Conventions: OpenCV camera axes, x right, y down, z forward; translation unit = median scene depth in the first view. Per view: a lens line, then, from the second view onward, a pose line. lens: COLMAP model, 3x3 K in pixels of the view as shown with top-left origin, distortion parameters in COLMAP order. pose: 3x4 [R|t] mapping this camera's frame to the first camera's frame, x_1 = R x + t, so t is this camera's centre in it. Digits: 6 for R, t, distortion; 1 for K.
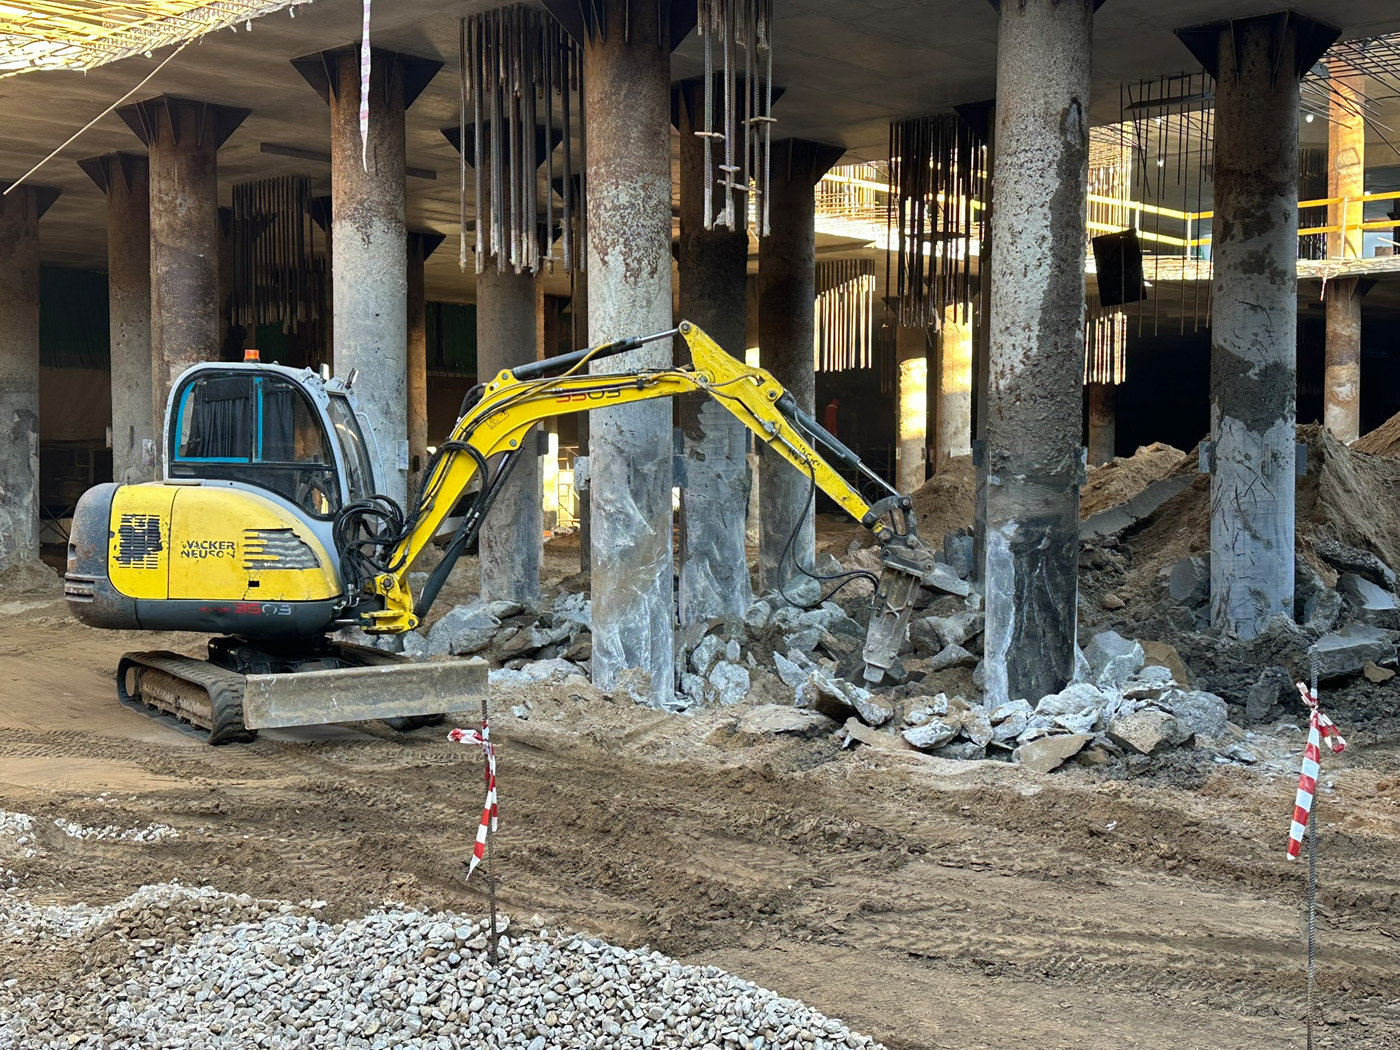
lens RADIAL K [[1673.7, 0, 700.0], [0, 1673.7, 525.0], [0, 0, 1]] dist [0.265886, -0.659215]
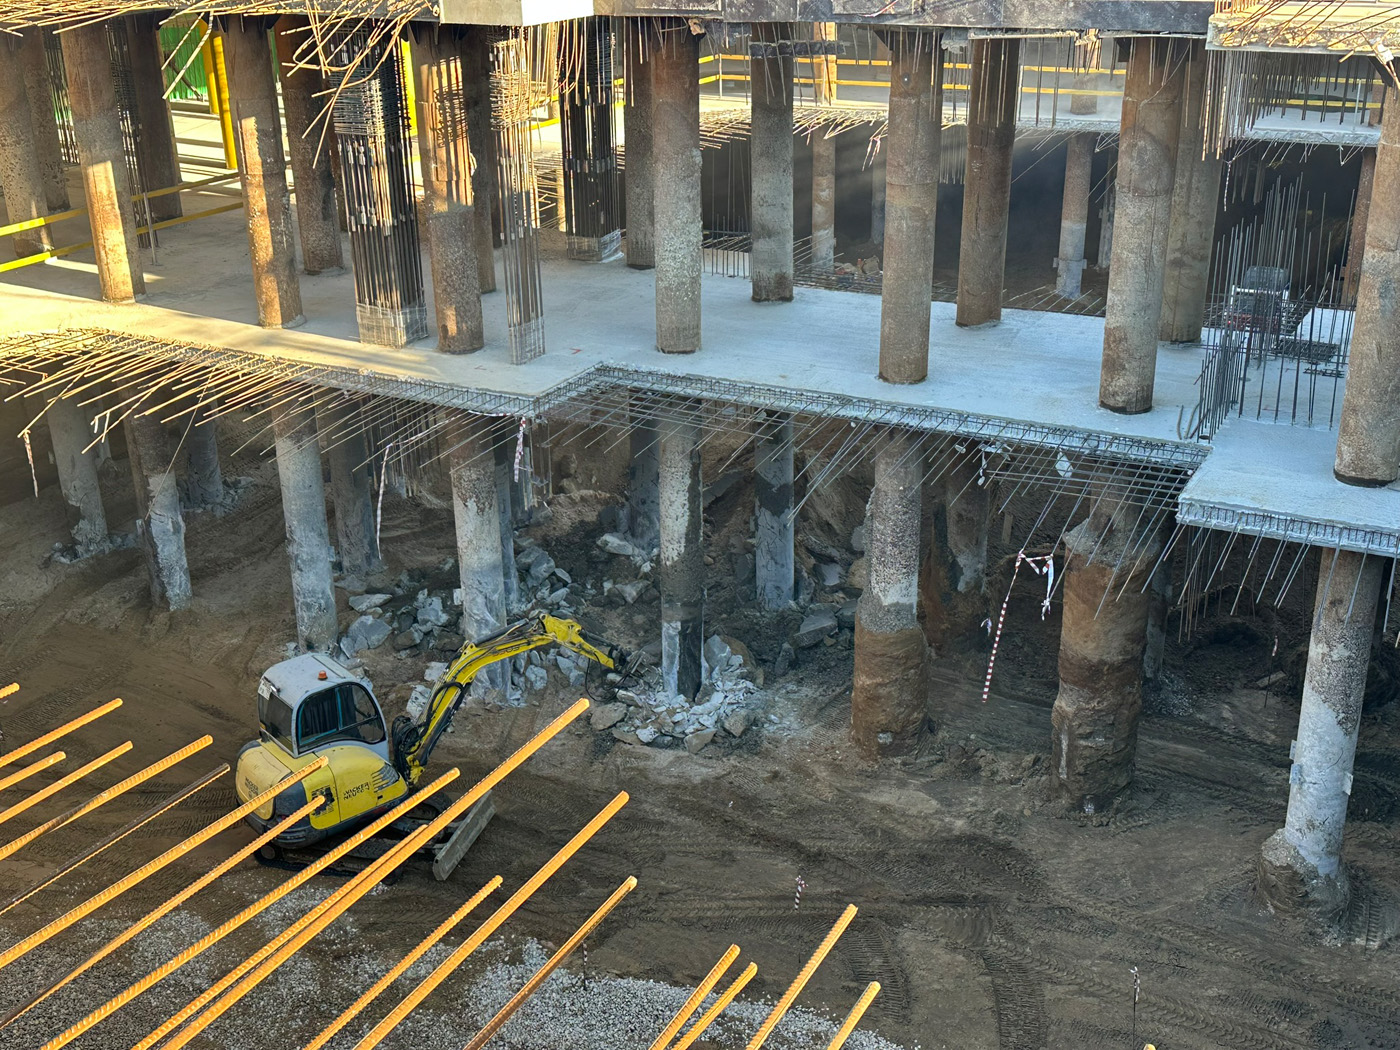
lens RADIAL K [[1629.7, 0, 700.0], [0, 1629.7, 525.0], [0, 0, 1]] dist [0.176744, -0.003644]
pose [[0.960189, -0.127253, 0.248683, -0.270905], [0.028726, 0.930479, 0.365218, -0.822082], [-0.277869, -0.343535, 0.897091, -0.793646]]
